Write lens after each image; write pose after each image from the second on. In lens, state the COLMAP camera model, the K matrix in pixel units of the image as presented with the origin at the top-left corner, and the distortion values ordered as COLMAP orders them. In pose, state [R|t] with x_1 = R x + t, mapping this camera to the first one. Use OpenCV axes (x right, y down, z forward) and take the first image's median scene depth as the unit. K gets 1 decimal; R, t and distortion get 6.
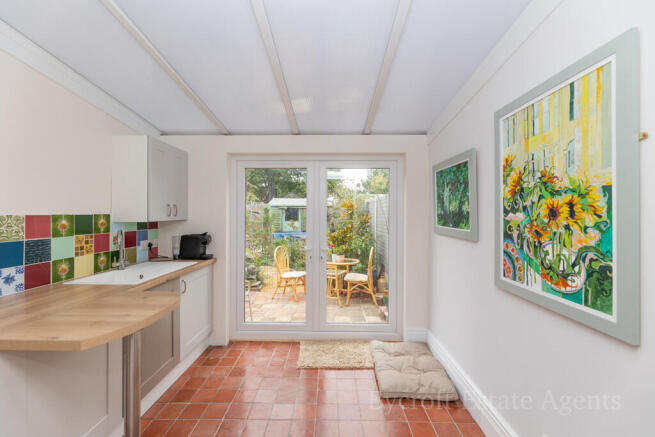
lens RADIAL K [[261.8, 0, 329.5], [0, 261.8, 216.2], [0, 0, 1]] dist [-0.003100, -0.000126]
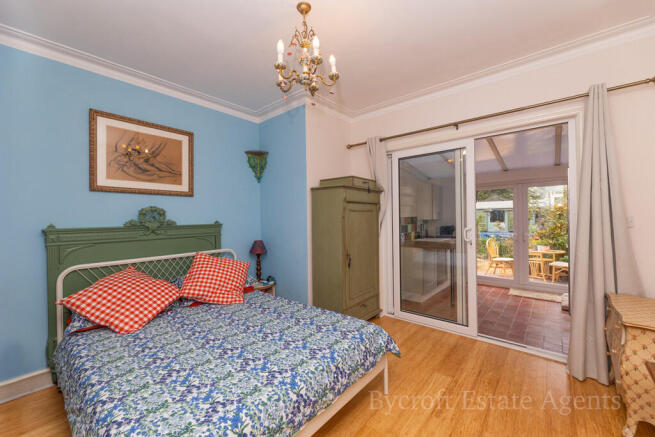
lens RADIAL K [[261.8, 0, 330.9], [0, 261.8, 219.4], [0, 0, 1]] dist [-0.003100, -0.000126]
pose [[0.767075, -0.009747, -0.641483, 0.053615], [0.008940, 0.999950, -0.004503, 0.010666], [0.641495, -0.002281, 0.767124, -0.637130]]
